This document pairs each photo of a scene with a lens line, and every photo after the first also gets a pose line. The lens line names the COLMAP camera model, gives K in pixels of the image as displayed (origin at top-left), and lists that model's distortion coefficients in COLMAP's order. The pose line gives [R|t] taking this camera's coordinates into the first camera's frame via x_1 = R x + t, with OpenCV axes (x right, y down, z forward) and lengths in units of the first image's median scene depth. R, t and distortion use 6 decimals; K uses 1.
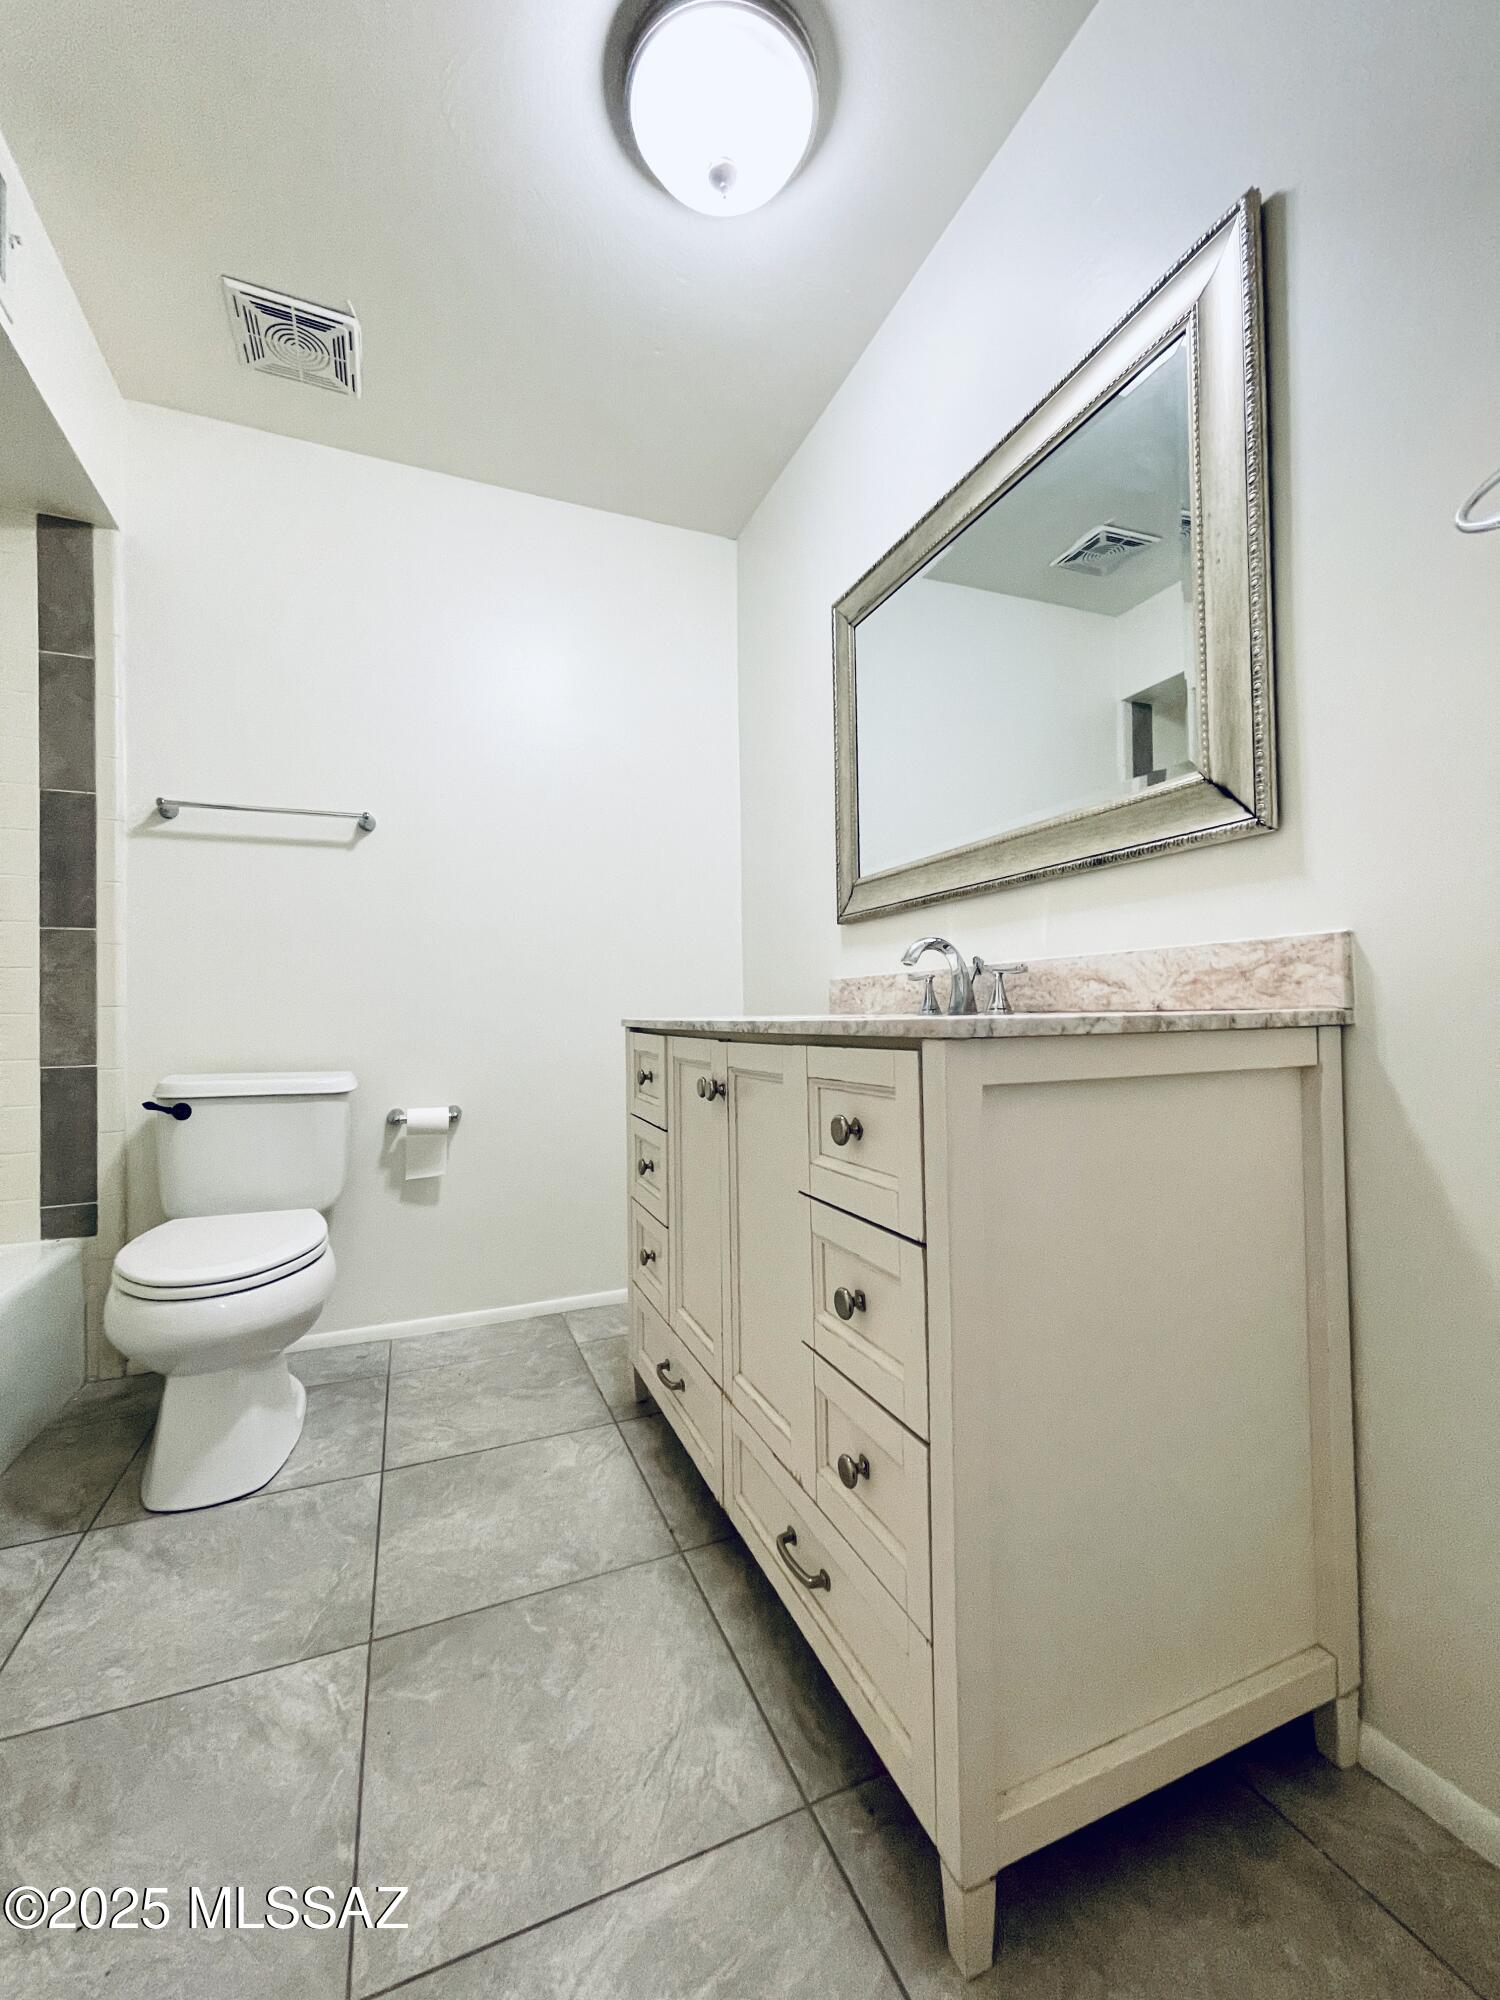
lens RADIAL K [[811.9, 0, 750.0], [0, 811.9, 1000.0], [0, 0, 1]] dist [-0.001435, 0.000574]
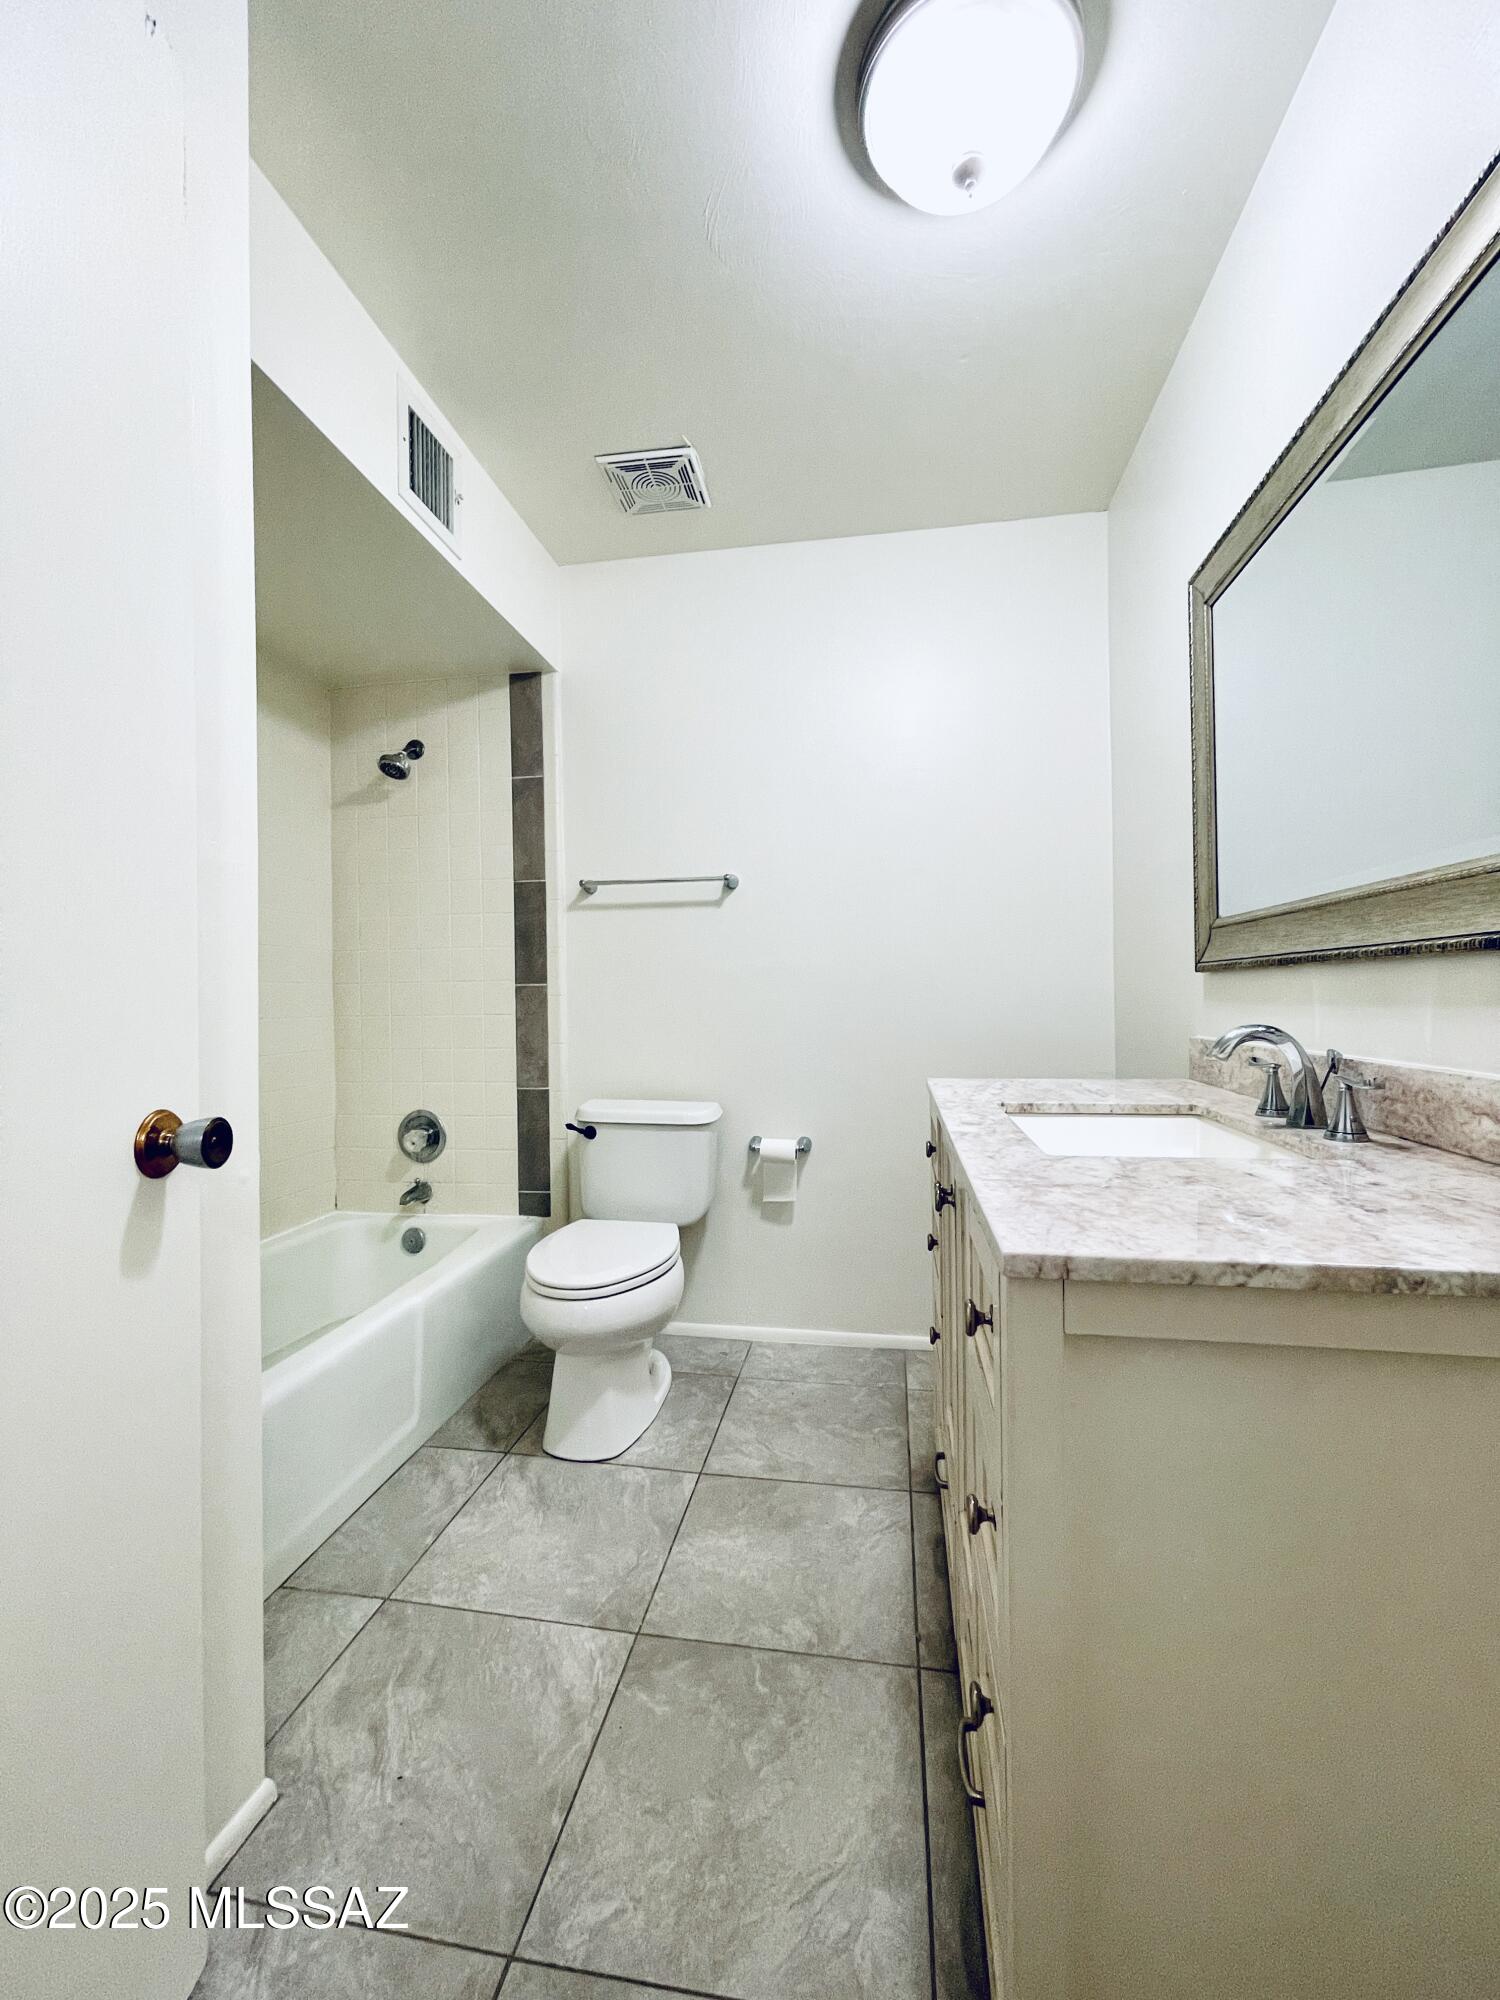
lens RADIAL K [[811.9, 0, 750.0], [0, 811.9, 1000.0], [0, 0, 1]] dist [-0.001435, 0.000574]
pose [[0.844320, 0.006805, -0.535796, 0.189988], [0.007629, 0.999665, 0.024720, -0.101221], [0.535785, -0.024959, 0.843985, 0.075653]]
